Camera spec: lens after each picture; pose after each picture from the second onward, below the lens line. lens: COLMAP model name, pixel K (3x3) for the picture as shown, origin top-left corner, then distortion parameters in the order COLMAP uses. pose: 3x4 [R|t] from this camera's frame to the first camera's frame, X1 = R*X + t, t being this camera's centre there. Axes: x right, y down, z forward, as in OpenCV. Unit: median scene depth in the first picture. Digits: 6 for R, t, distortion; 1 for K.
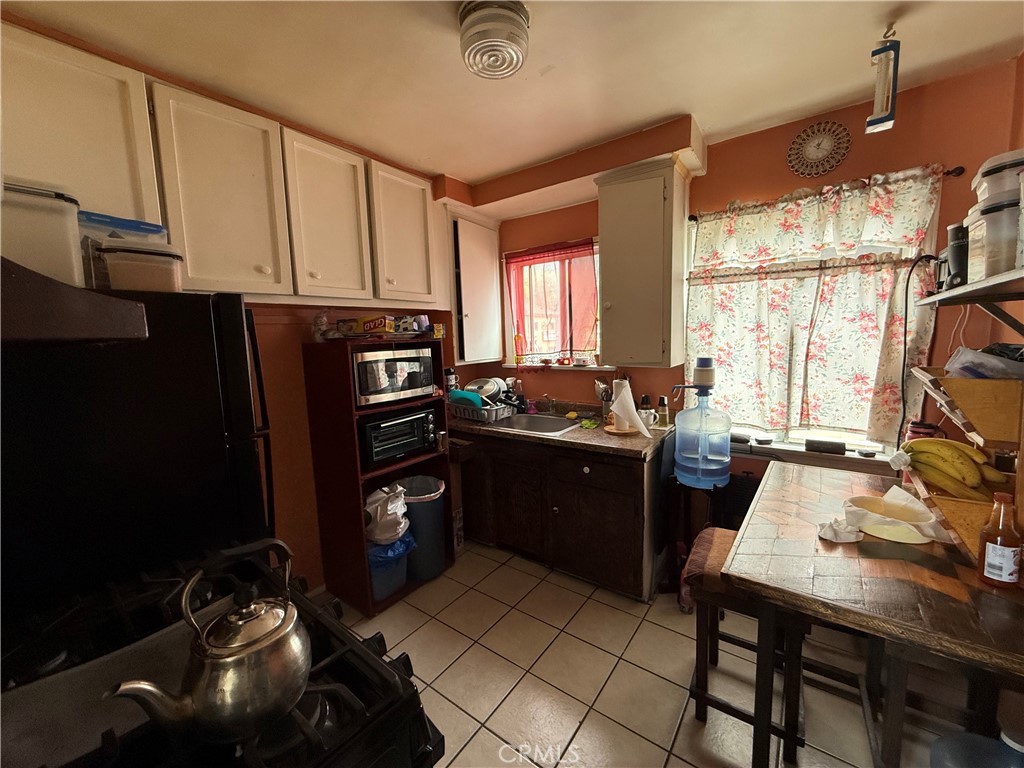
lens RADIAL K [[407.3, 0, 508.7], [0, 407.3, 380.6], [0, 0, 1]] dist [-0.003124, 0.000812]
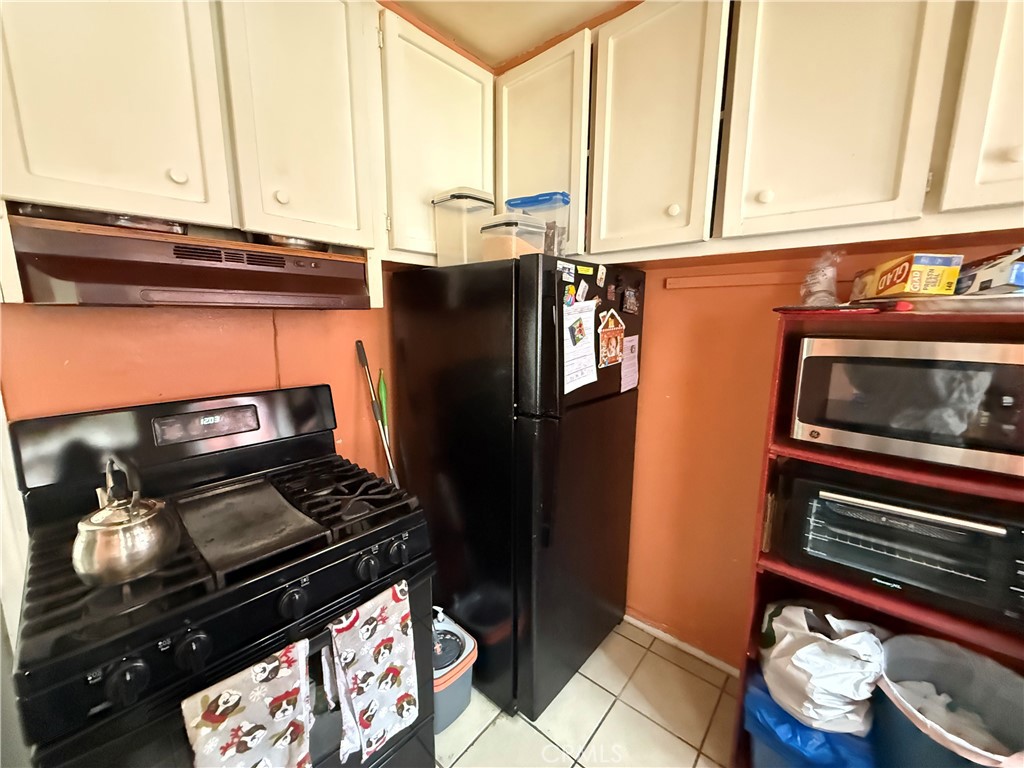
lens RADIAL K [[407.3, 0, 510.2], [0, 407.3, 385.2], [0, 0, 1]] dist [-0.003124, 0.000812]
pose [[-0.094284, 0.199414, -0.975369, 0.157208], [-0.114503, 0.971059, 0.209601, -0.070208], [0.988939, 0.131445, -0.068722, 0.640243]]
